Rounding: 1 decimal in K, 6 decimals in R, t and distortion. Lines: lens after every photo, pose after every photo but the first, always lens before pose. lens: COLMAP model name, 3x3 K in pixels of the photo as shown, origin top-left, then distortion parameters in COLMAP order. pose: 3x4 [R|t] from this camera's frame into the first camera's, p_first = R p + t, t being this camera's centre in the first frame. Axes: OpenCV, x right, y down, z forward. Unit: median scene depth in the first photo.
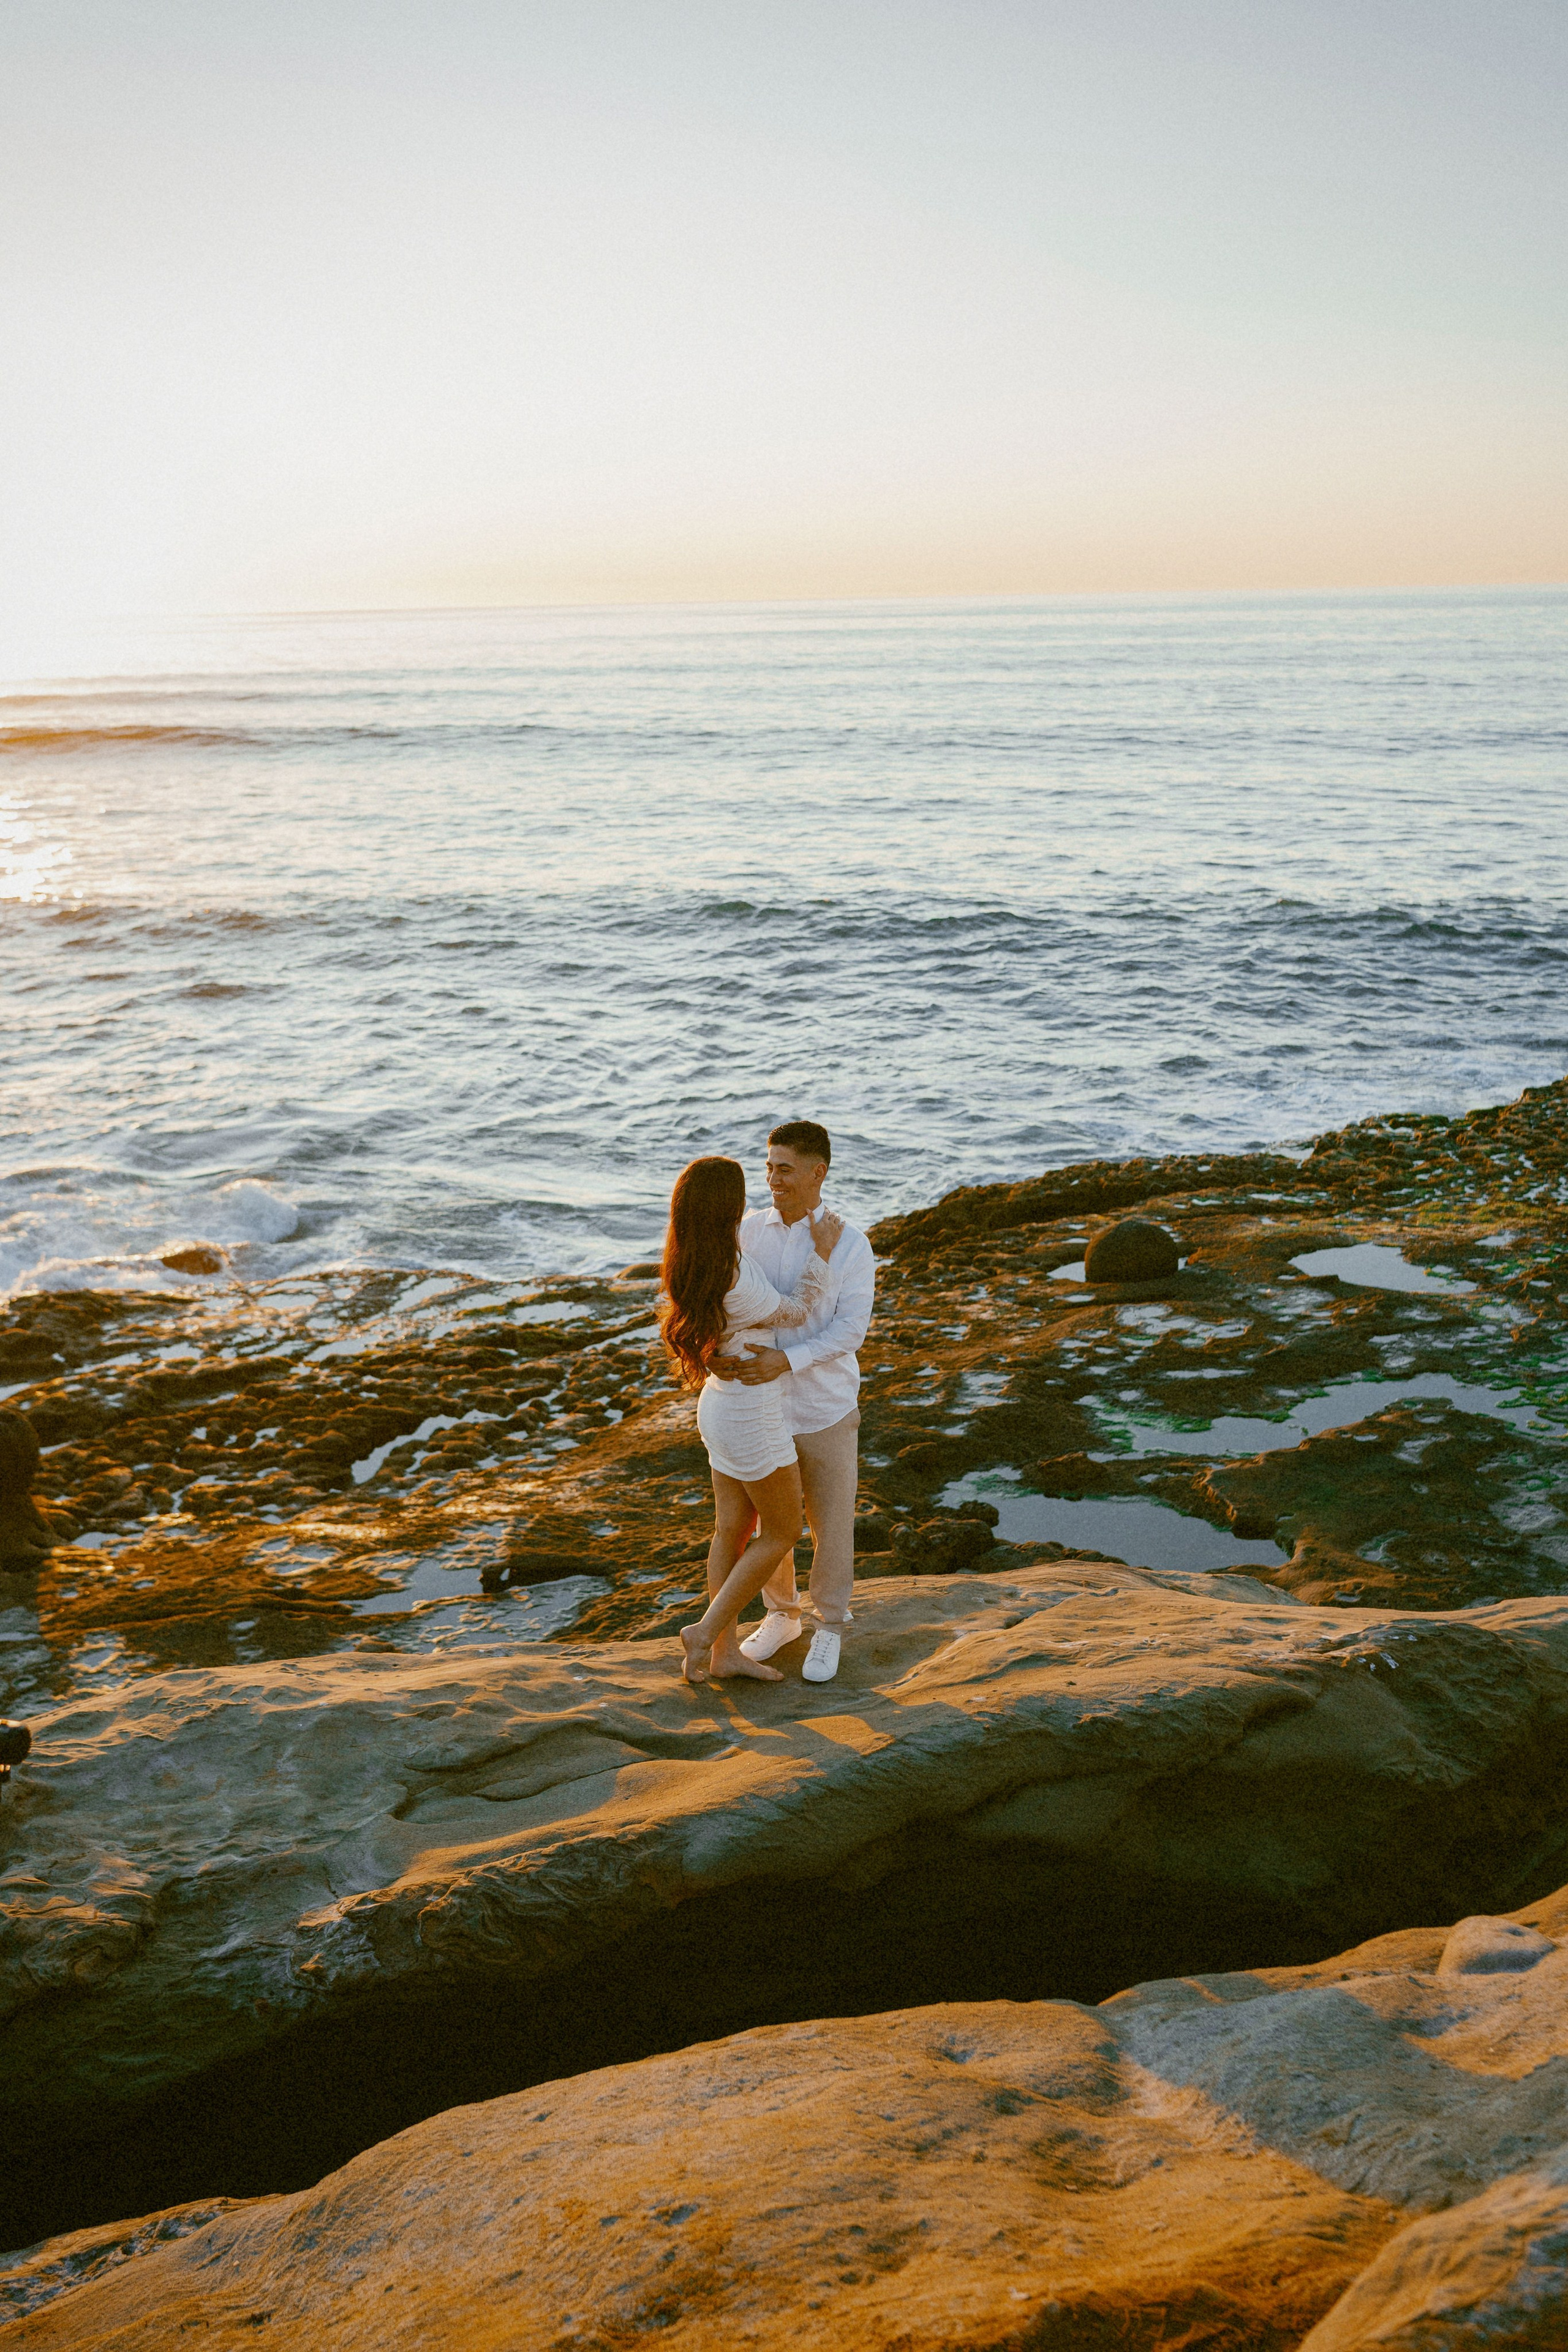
lens RADIAL K [[2367.7, 0, 791.3], [0, 2367.7, 1229.3], [0, 0, 1]] dist [0.012239, 0.005408]
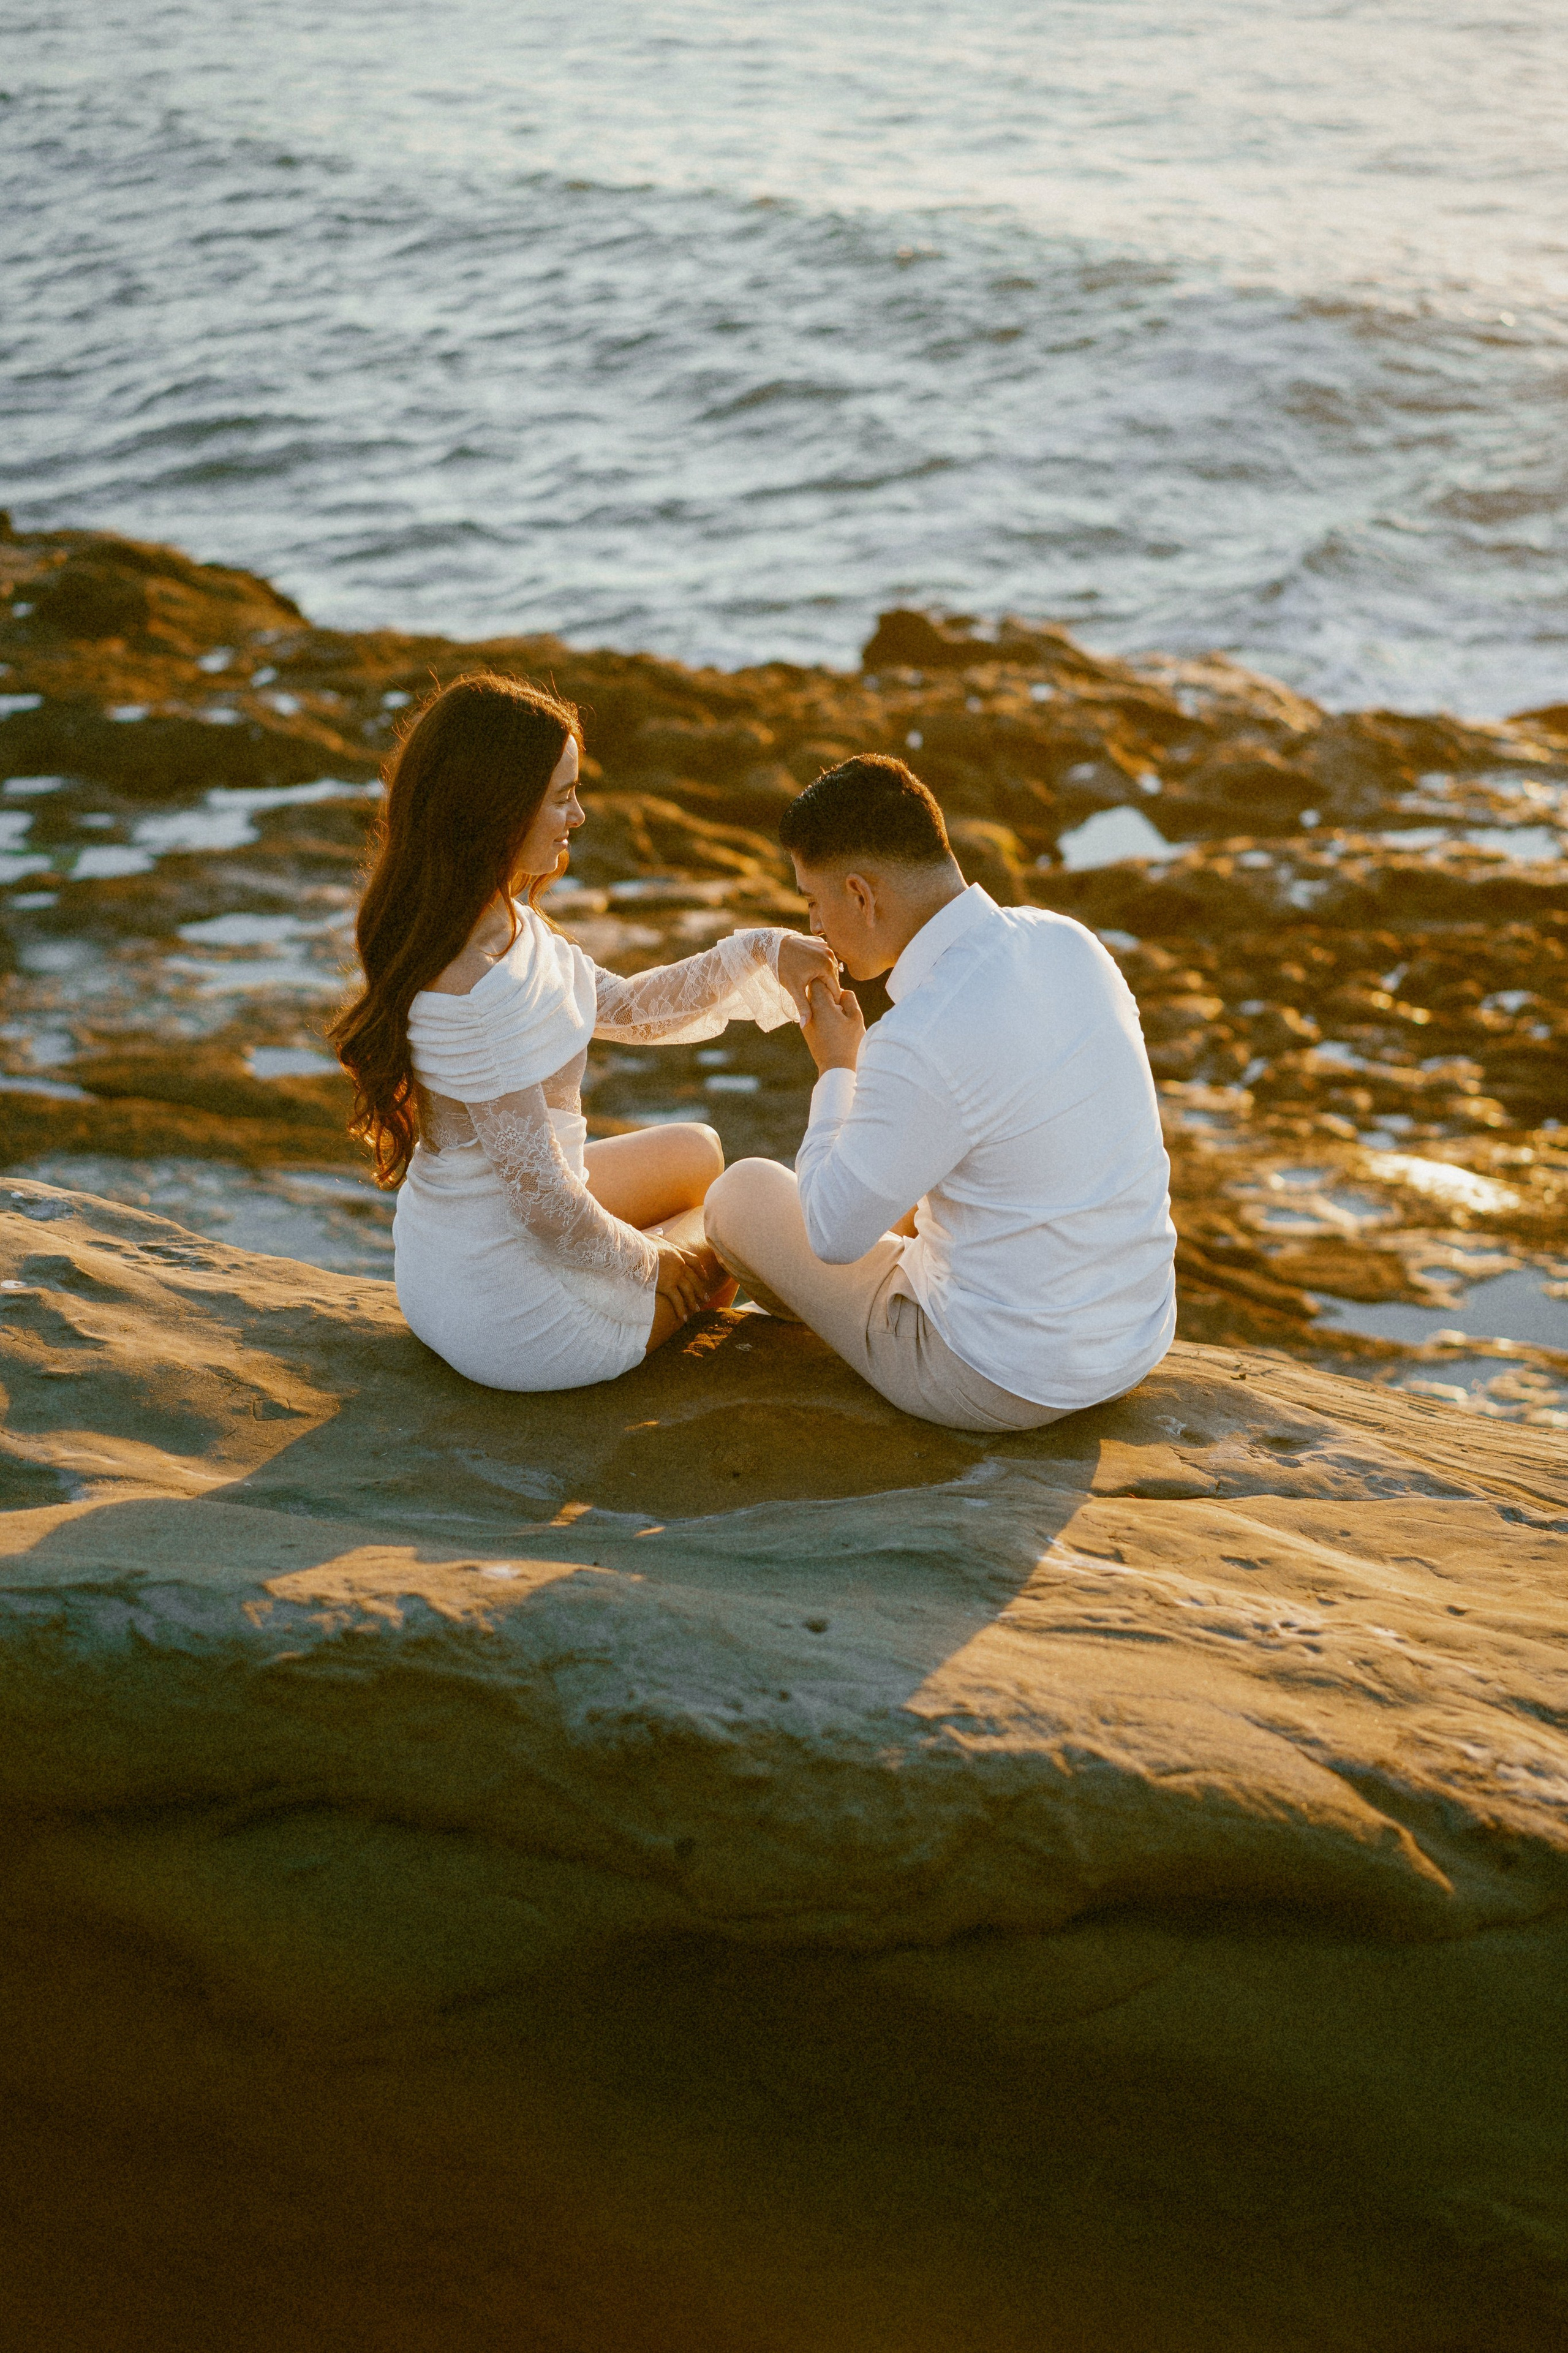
lens RADIAL K [[3800.6, 0, 780.3], [0, 3800.6, 1208.3], [0, 0, 1]] dist [0.657186, -1.976417]
pose [[0.776163, 0.241829, -0.582314, 0.169240], [-0.174315, 0.969831, 0.170417, 0.010629], [0.605958, -0.030765, 0.794902, 0.199152]]
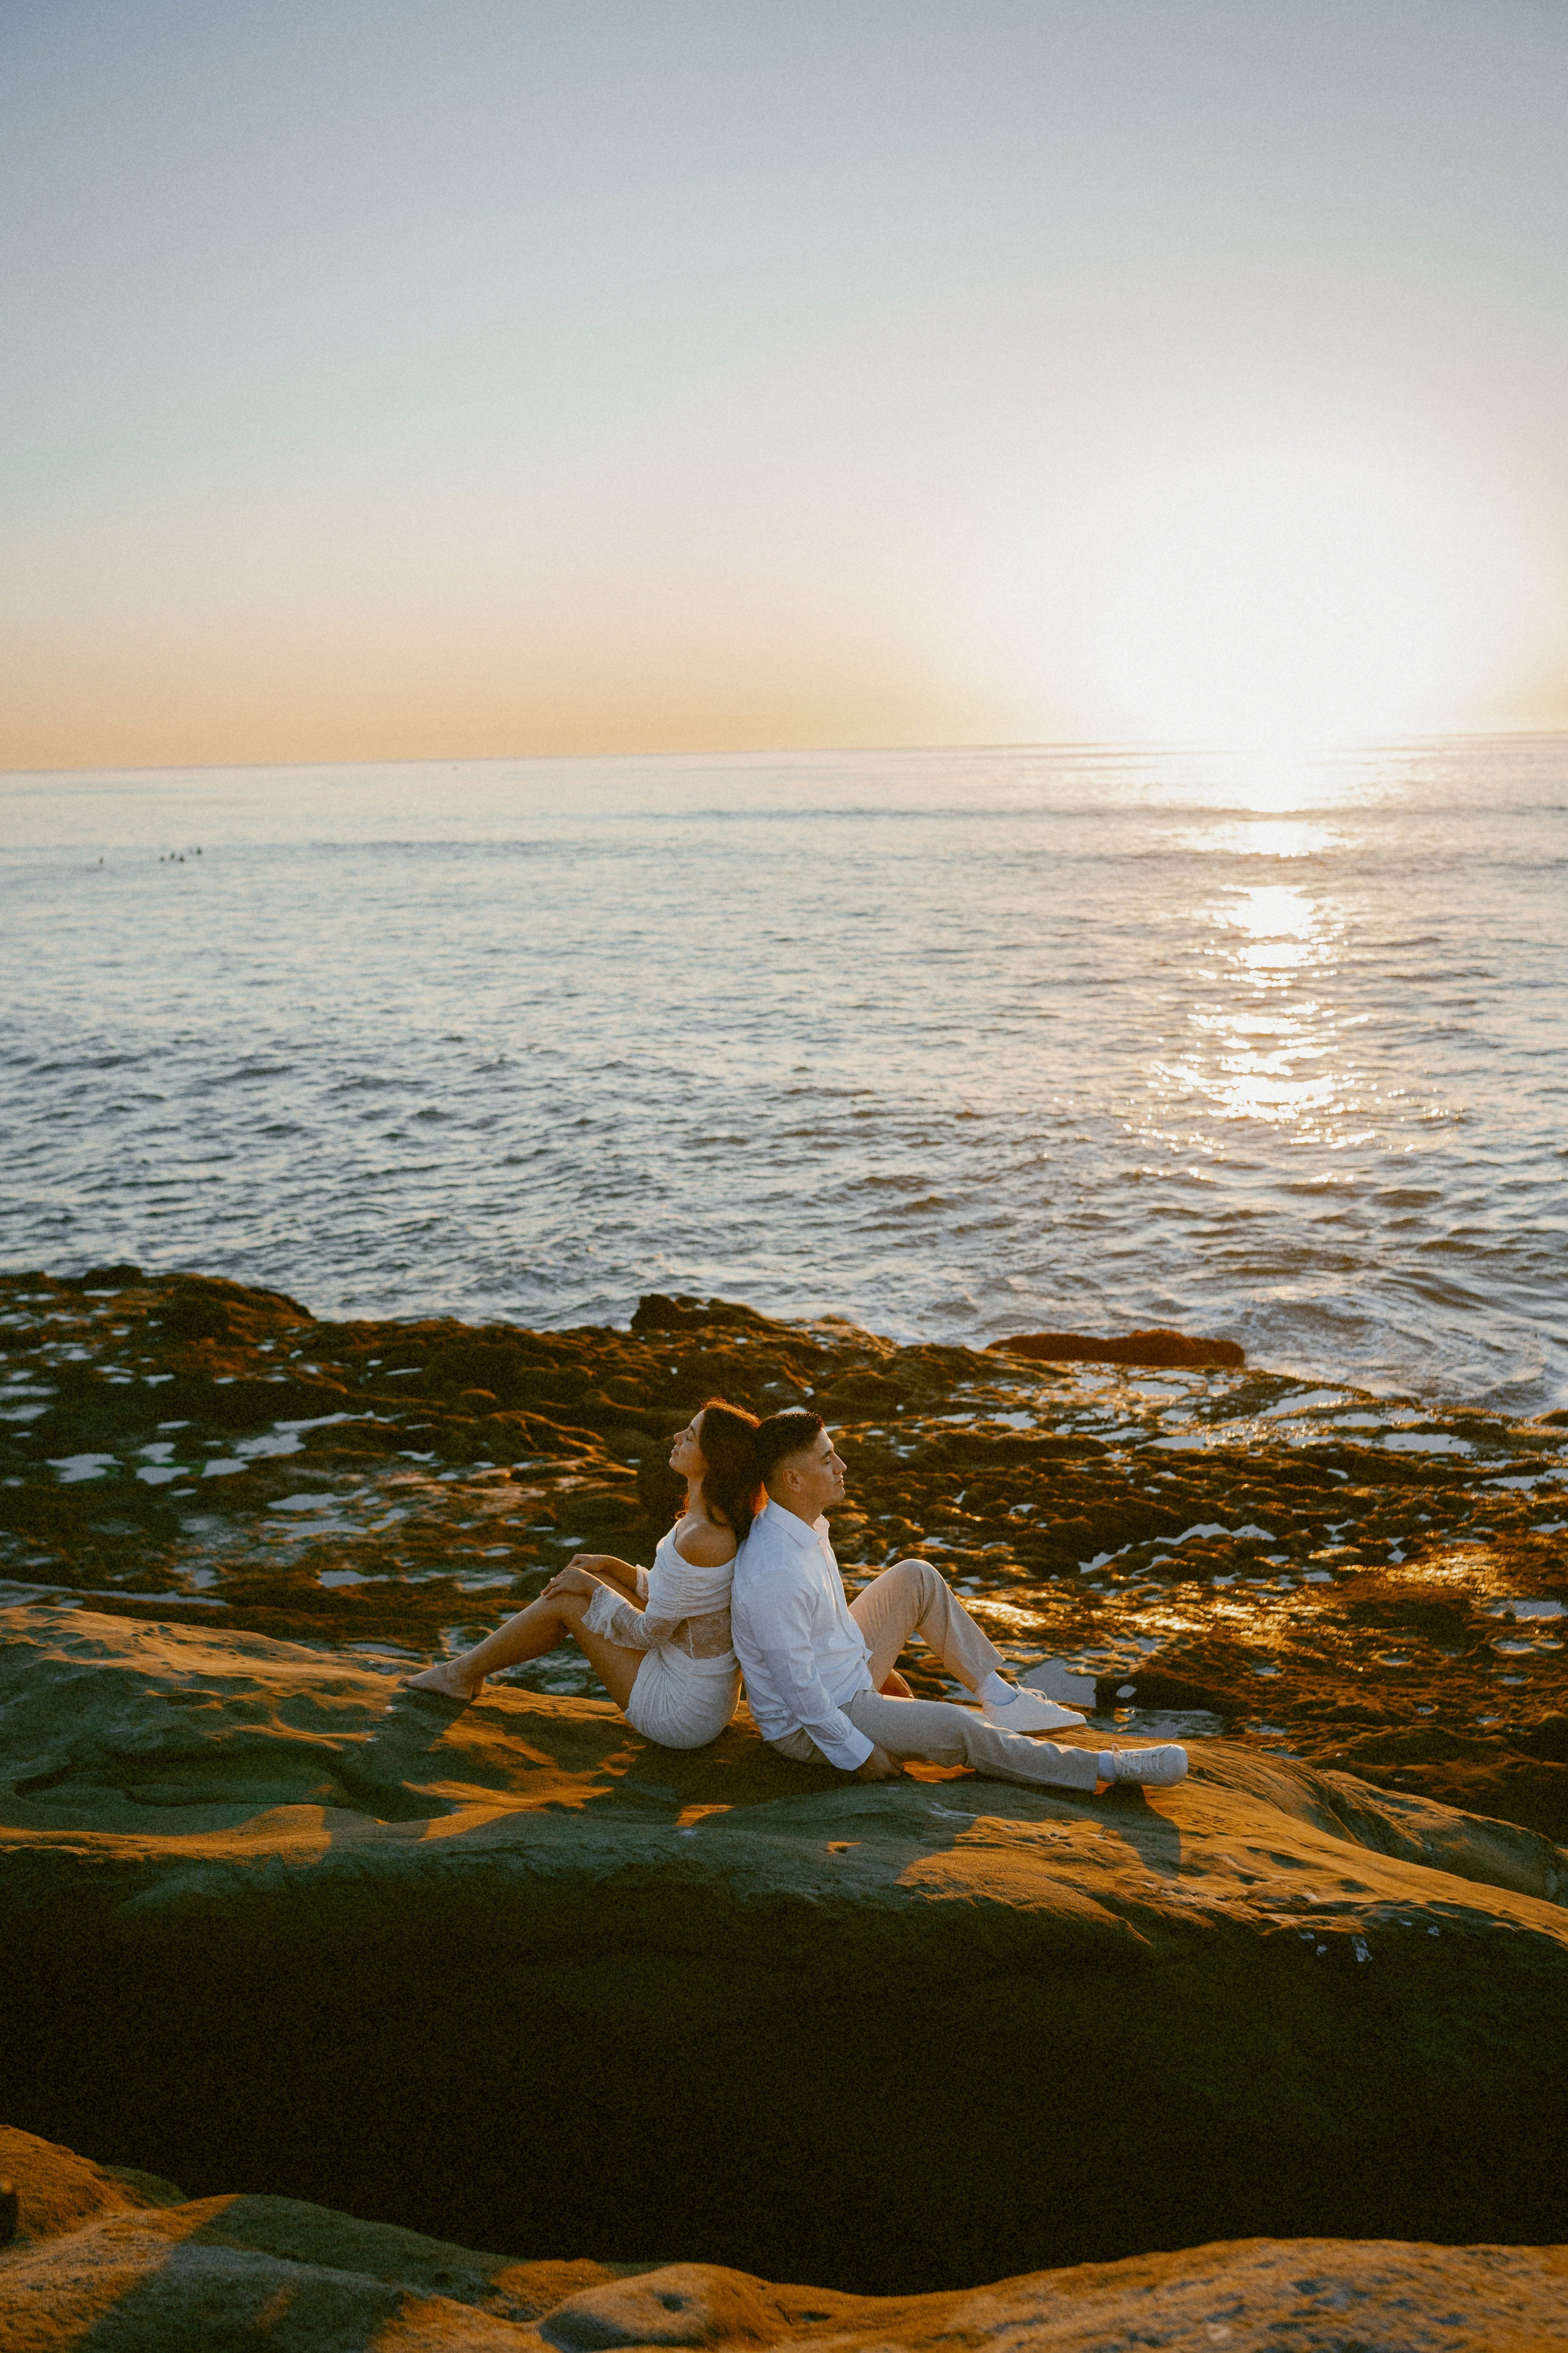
lens RADIAL K [[2368.5, 0, 791.3], [0, 2368.5, 1229.8], [0, 0, 1]] dist [0.012239, 0.005408]
pose [[0.846265, 0.109752, -0.521334, 0.183698], [-0.138195, 0.990278, -0.015853, 0.002603], [0.514526, 0.085462, 0.853205, 0.120822]]
